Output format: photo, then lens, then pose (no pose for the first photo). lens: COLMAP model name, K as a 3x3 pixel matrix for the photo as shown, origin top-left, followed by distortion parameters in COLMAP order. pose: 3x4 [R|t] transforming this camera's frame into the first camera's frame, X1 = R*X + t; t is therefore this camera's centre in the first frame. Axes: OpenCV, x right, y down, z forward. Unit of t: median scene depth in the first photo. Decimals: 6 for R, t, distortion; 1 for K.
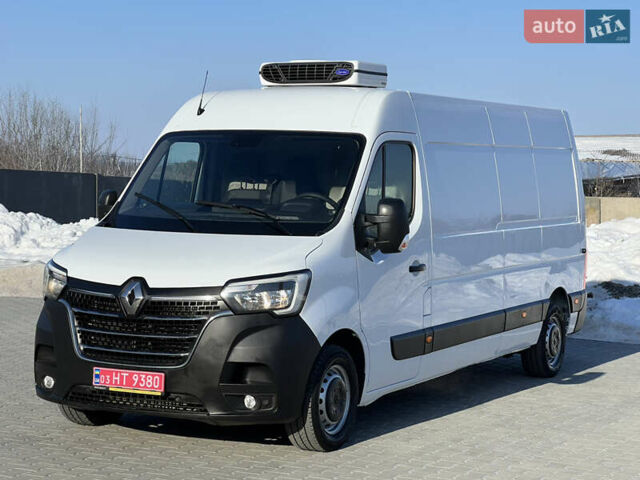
lens RADIAL K [[1405.6, 0, 322.4], [0, 1405.6, 221.1], [0, 0, 1]] dist [-0.011532, 4.054949]
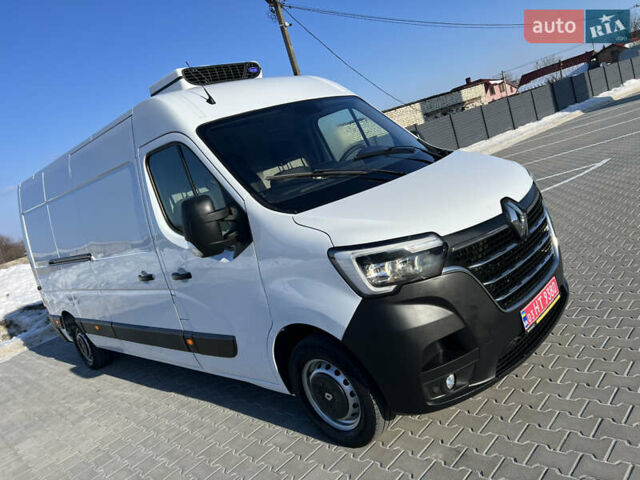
lens RADIAL K [[479.6, 0, 324.4], [0, 479.6, 236.2], [0, 0, 1]] dist [0.061034, -0.066552]
pose [[0.272954, -0.256364, 0.927240, -0.446318], [0.327066, 0.931157, 0.161167, -0.024731], [-0.904723, 0.259277, 0.338011, 0.978728]]
